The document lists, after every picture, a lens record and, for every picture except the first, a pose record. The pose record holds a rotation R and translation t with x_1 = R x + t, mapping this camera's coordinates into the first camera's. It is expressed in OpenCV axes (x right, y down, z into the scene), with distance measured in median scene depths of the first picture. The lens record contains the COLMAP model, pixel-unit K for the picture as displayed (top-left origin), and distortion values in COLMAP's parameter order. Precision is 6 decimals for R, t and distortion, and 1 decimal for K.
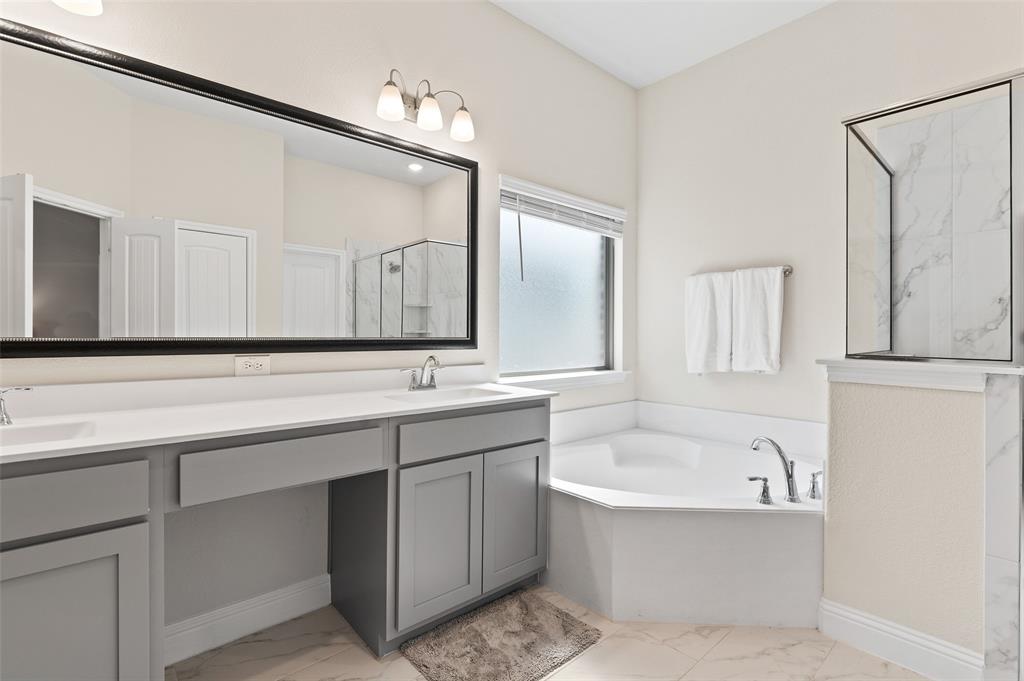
lens RADIAL K [[474.4, 0, 513.1], [0, 474.4, 333.0], [0, 0, 1]] dist [0.002181, 0.000059]
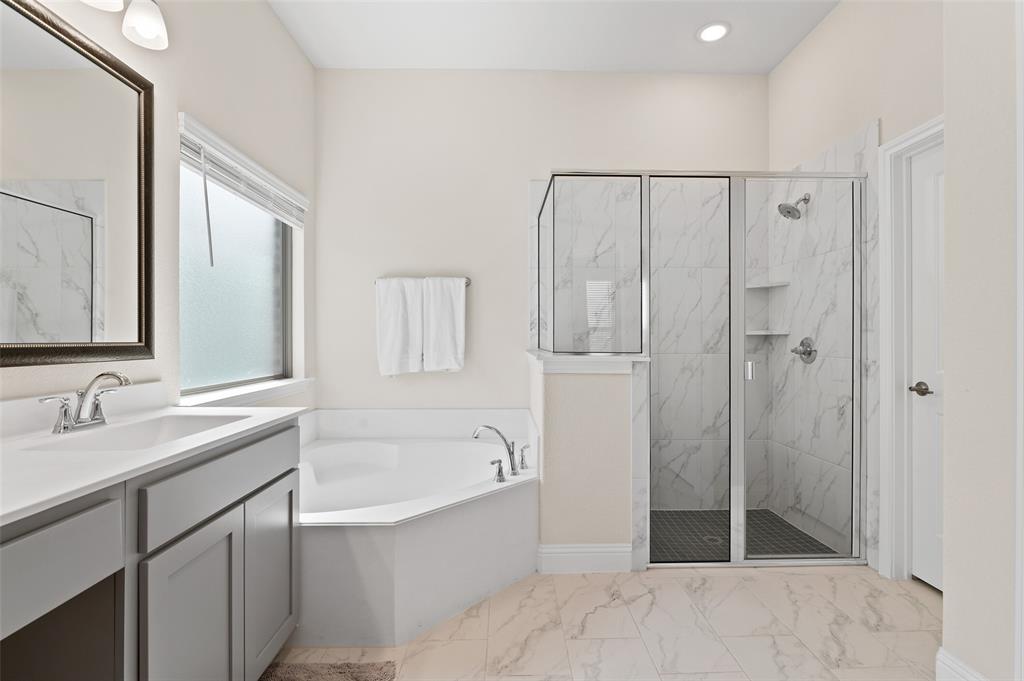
lens RADIAL K [[476.8, 0, 505.9], [0, 476.8, 338.4], [0, 0, 1]] dist [0.000969, 0.000616]
pose [[0.659649, -0.004906, 0.751557, -0.263251], [0.000922, 0.999983, 0.005718, 0.000692], [-0.751573, -0.003079, 0.659643, 0.170626]]
